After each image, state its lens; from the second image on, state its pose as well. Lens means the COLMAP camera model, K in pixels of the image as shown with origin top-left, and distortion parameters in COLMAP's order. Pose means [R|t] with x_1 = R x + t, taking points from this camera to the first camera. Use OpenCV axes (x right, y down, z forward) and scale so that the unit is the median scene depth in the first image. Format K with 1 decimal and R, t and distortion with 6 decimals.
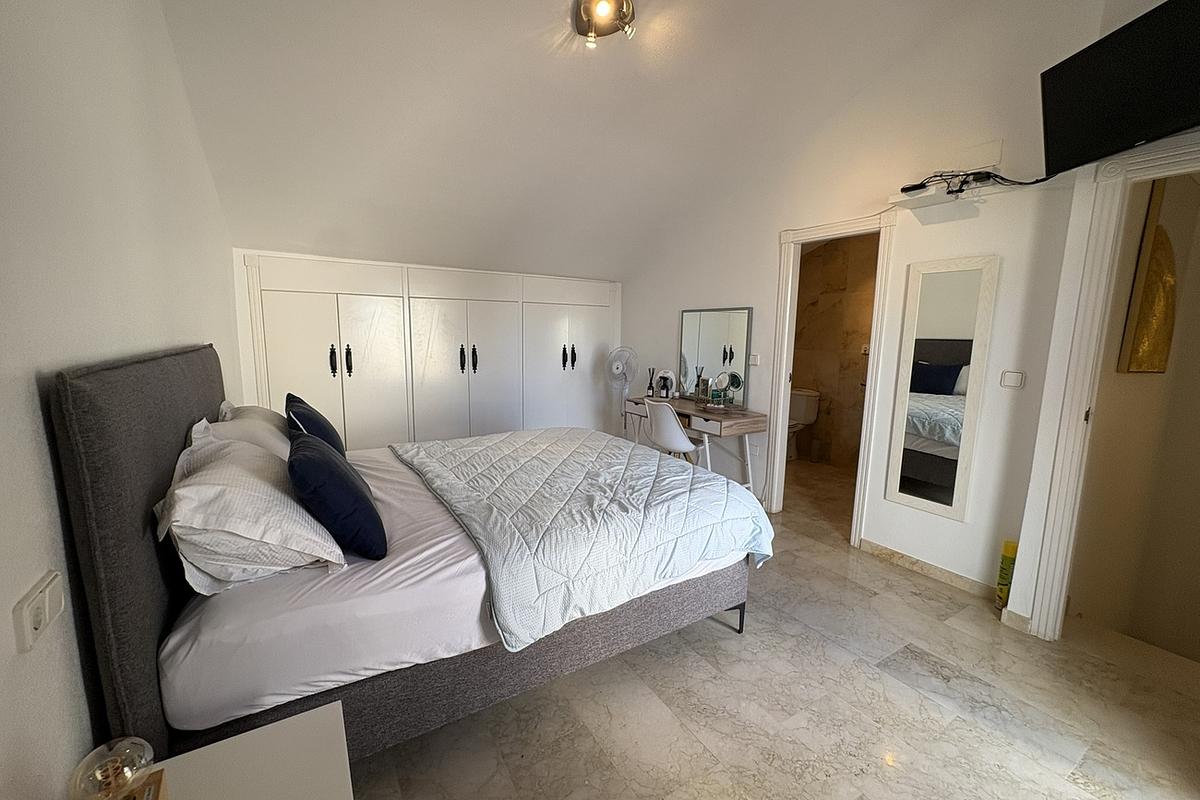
lens RADIAL K [[481.5, 0, 600.0], [0, 481.5, 400.0], [0, 0, 1]] dist [-0.002837, -0.000434]
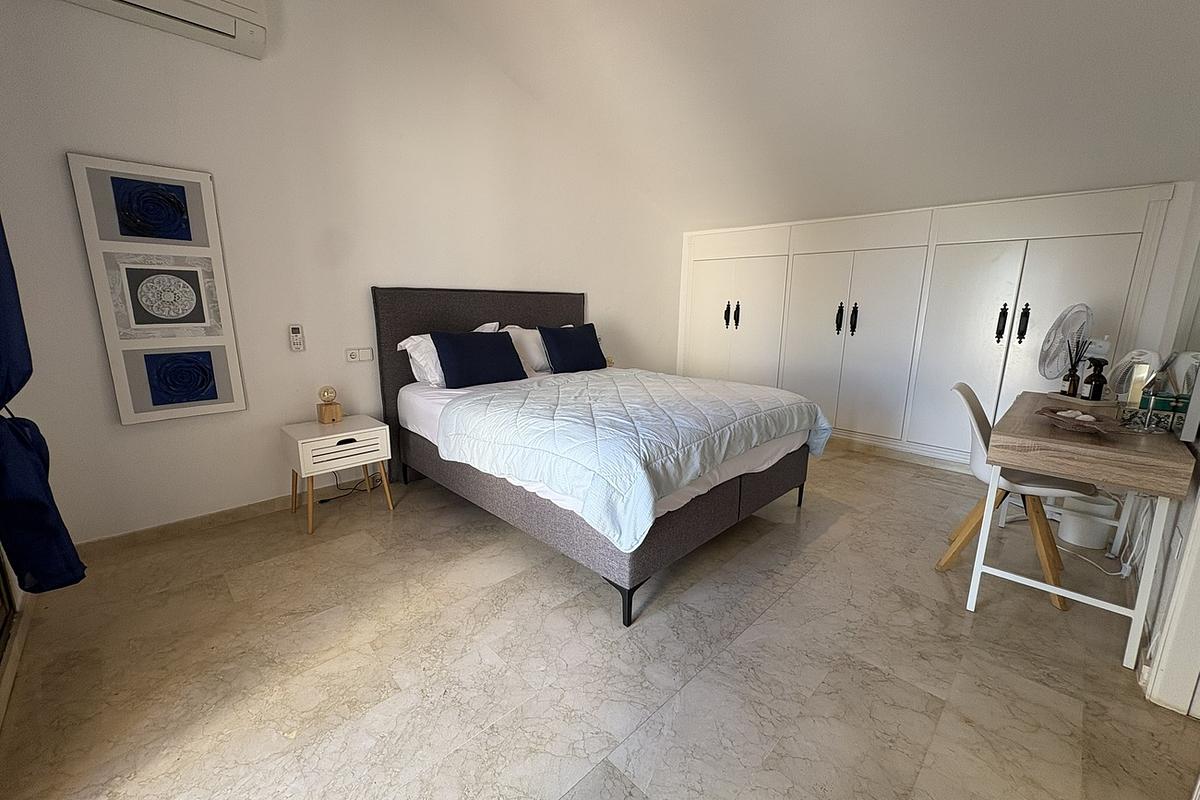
lens RADIAL K [[481.5, 0, 600.0], [0, 481.5, 400.0], [0, 0, 1]] dist [-0.002837, -0.000434]
pose [[0.224001, 0.180788, -0.957674, 1.096287], [-0.148226, 0.977532, 0.149866, -0.009812], [0.963251, 0.108382, 0.245766, 0.782163]]
